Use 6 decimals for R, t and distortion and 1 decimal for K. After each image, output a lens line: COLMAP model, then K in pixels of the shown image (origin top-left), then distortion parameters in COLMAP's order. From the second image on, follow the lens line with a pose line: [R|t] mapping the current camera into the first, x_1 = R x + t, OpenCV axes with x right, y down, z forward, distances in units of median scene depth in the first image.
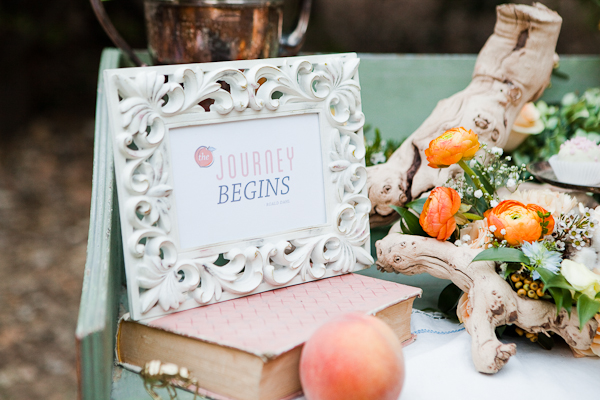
lens RADIAL K [[1222.2, 0, 300.9], [0, 1222.2, 199.5], [0, 0, 1]] dist [0.259708, 0.000000]
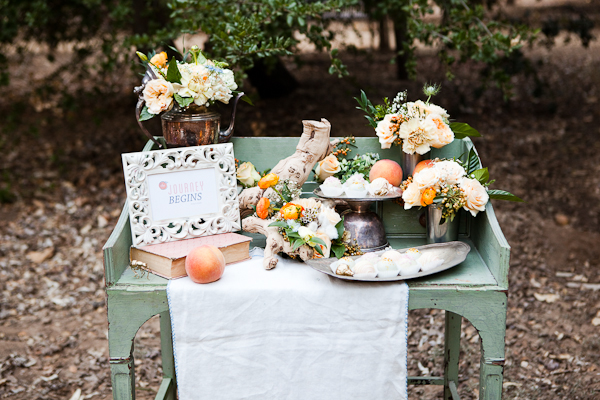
lens RADIAL K [[955.2, 0, 299.7], [0, 955.2, 202.6], [0, 0, 1]] dist [0.028962, 0.000000]
pose [[0.986869, 0.001858, -0.161512, 0.509303], [-0.002264, 0.999995, -0.002330, 0.005062], [0.161507, 0.002665, 0.986868, -0.908728]]
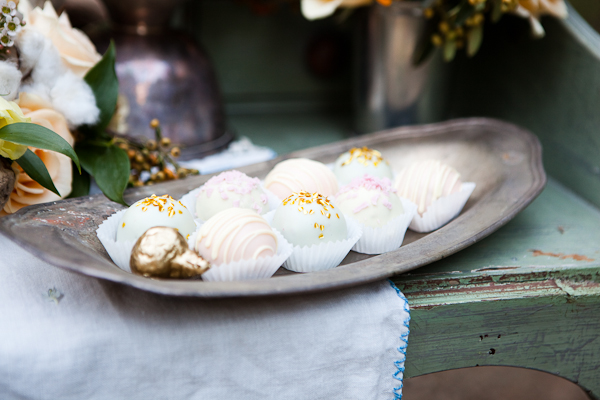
lens RADIAL K [[1222.2, 0, 330.3], [0, 1222.2, 204.2], [0, 0, 1]] dist [0.259708, 0.000000]
pose [[0.979369, -0.037948, 0.198485, 0.261873], [0.012726, 0.991842, 0.126836, 0.031963], [-0.201679, -0.121694, 0.971862, 0.308673]]
